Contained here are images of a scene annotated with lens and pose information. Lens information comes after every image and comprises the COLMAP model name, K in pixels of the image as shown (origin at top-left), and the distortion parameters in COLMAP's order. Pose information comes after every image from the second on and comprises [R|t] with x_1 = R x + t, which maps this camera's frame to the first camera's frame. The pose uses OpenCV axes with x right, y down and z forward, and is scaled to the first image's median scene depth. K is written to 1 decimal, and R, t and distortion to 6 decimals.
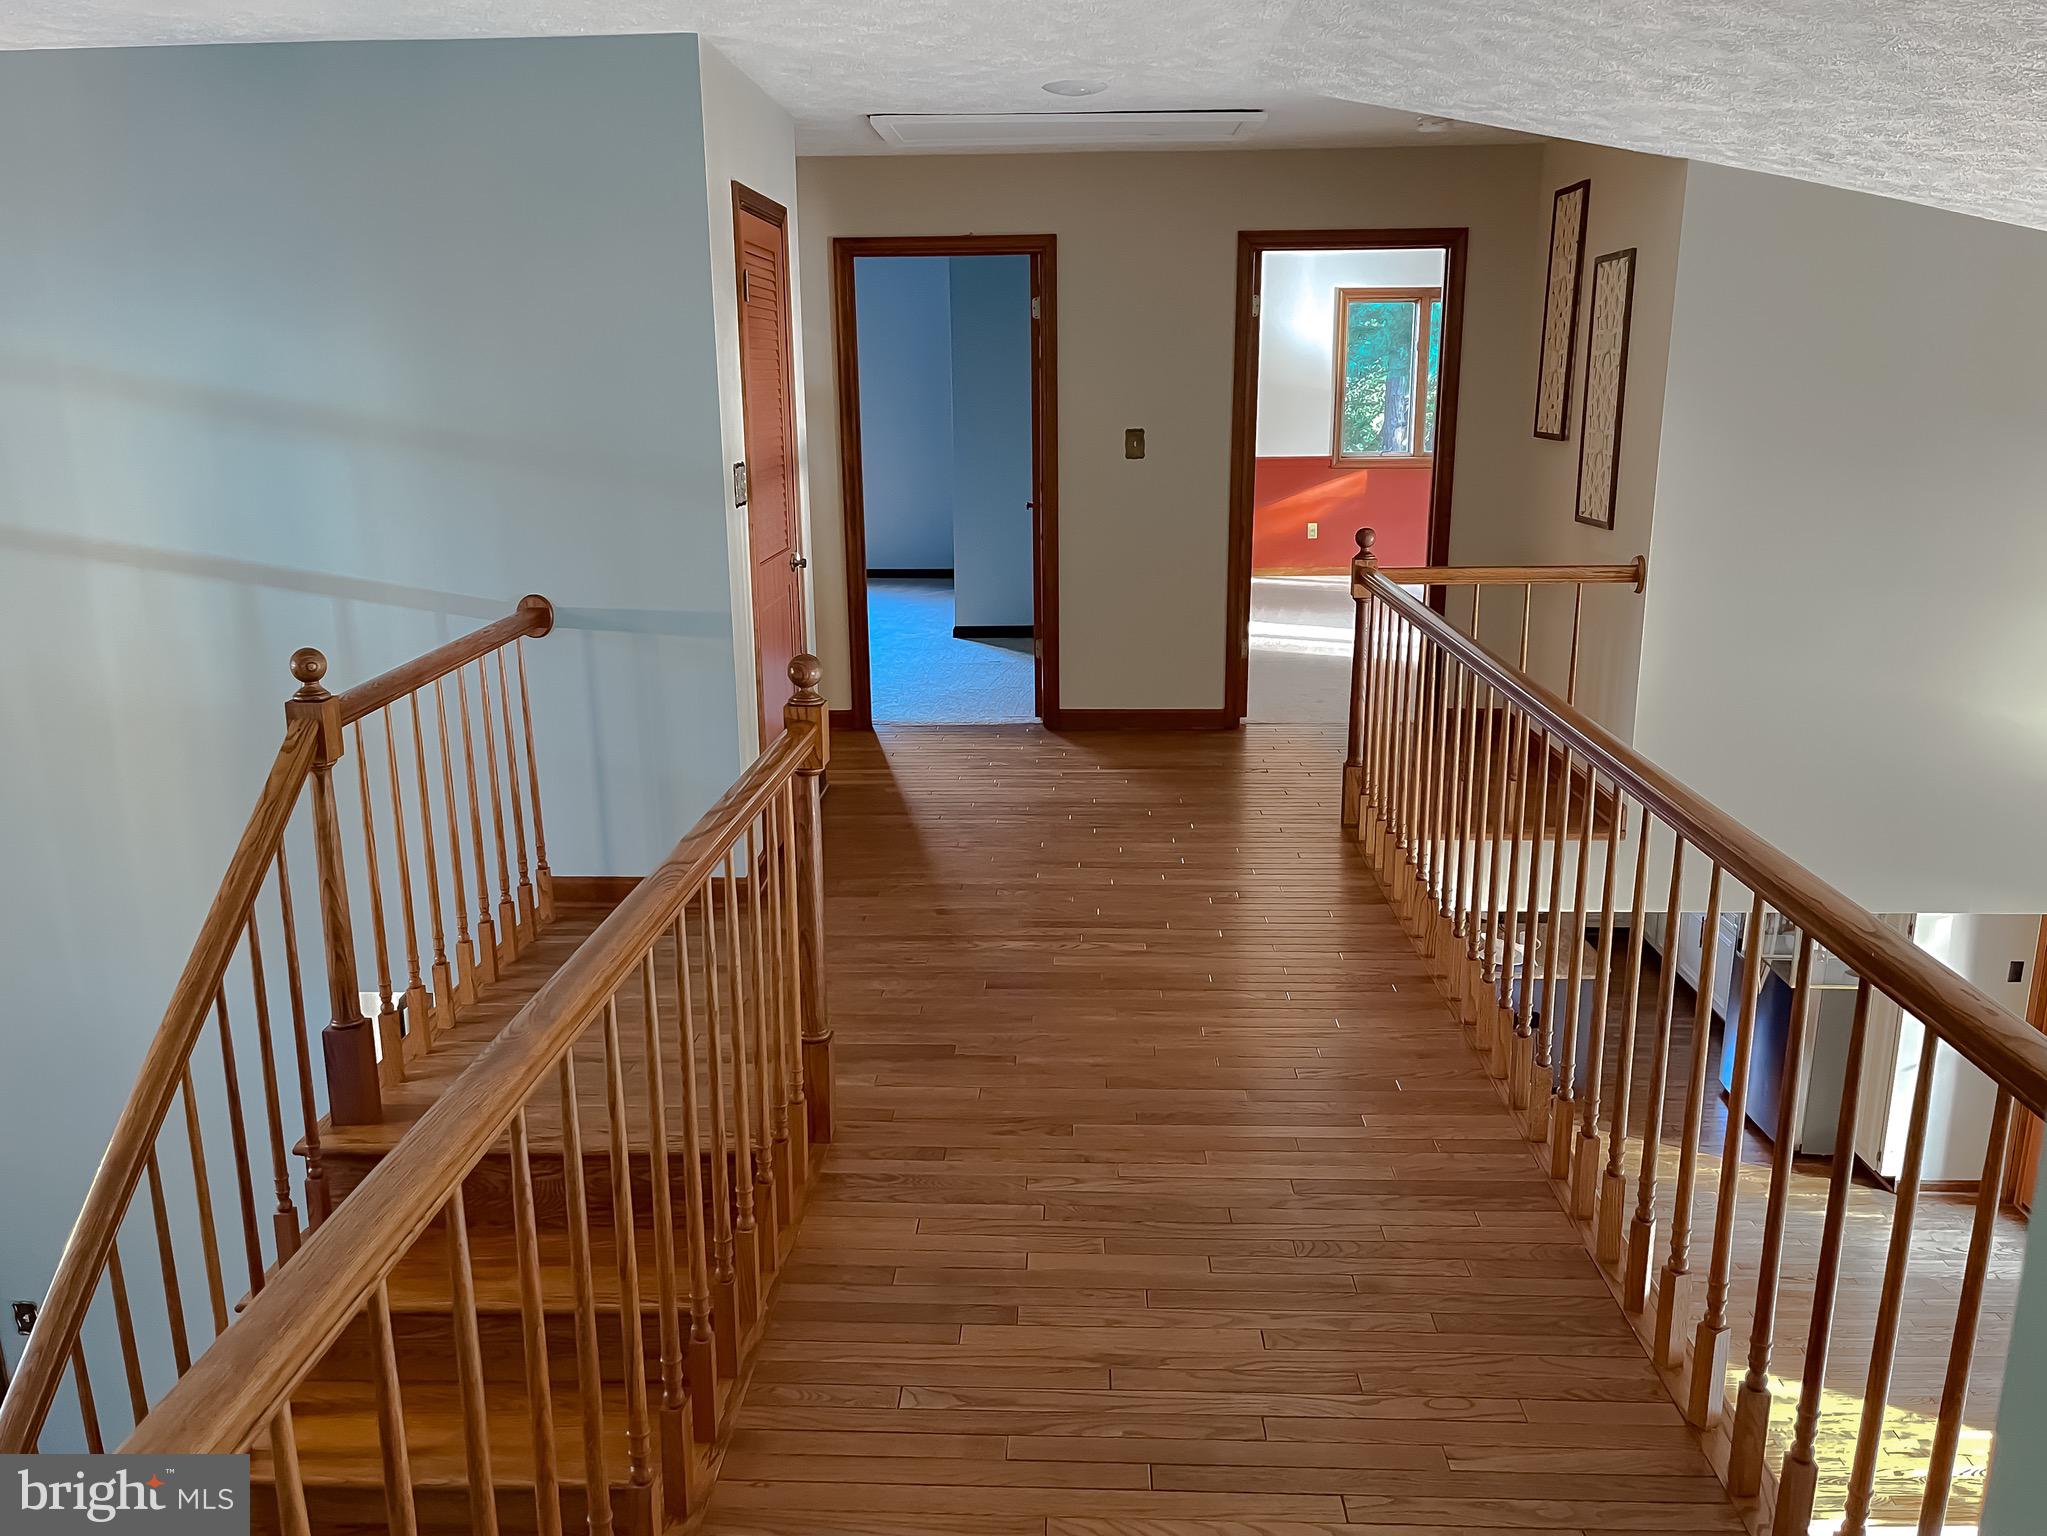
lens RADIAL K [[1587.1, 0, 1026.3], [0, 1587.1, 758.5], [0, 0, 1]] dist [-0.005487, -0.006996]
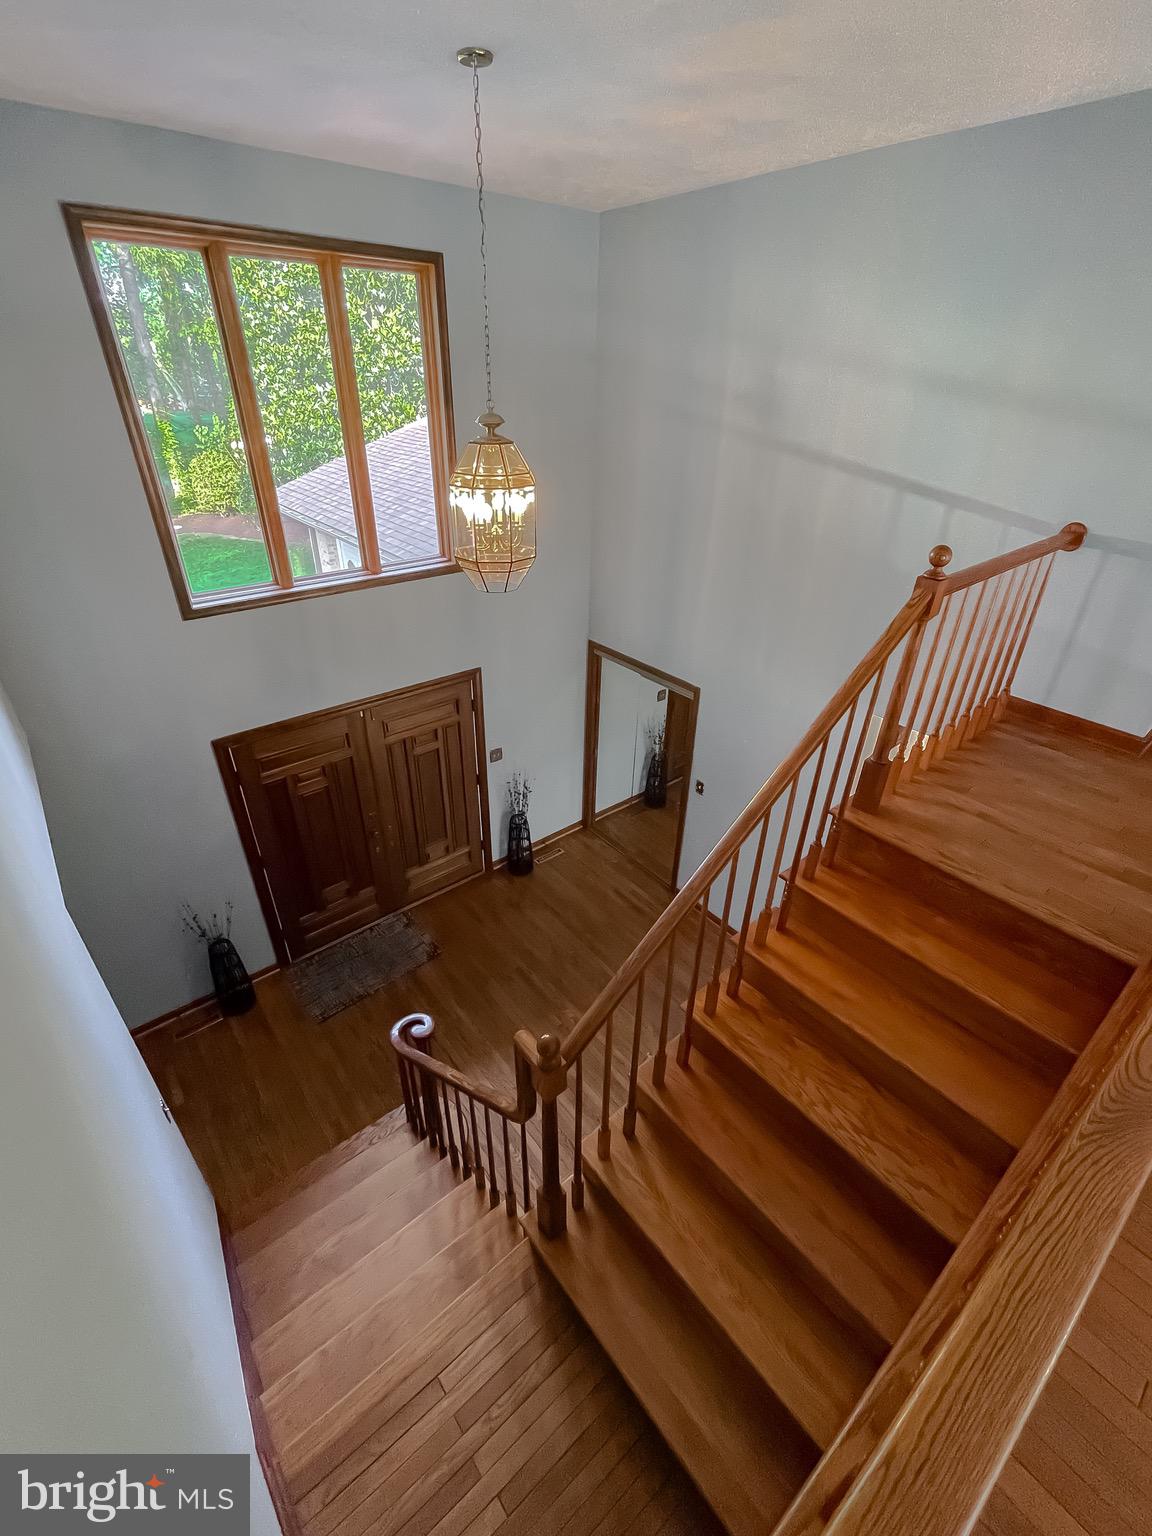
lens RADIAL K [[669.0, 0, 584.7], [0, 669.0, 770.7], [0, 0, 1]] dist [-0.001946, 0.000018]
pose [[0.667543, 0.395569, -0.630802, -0.170115], [-0.196969, 0.910838, 0.362736, -0.033114], [0.718046, -0.117893, 0.685938, 0.238369]]
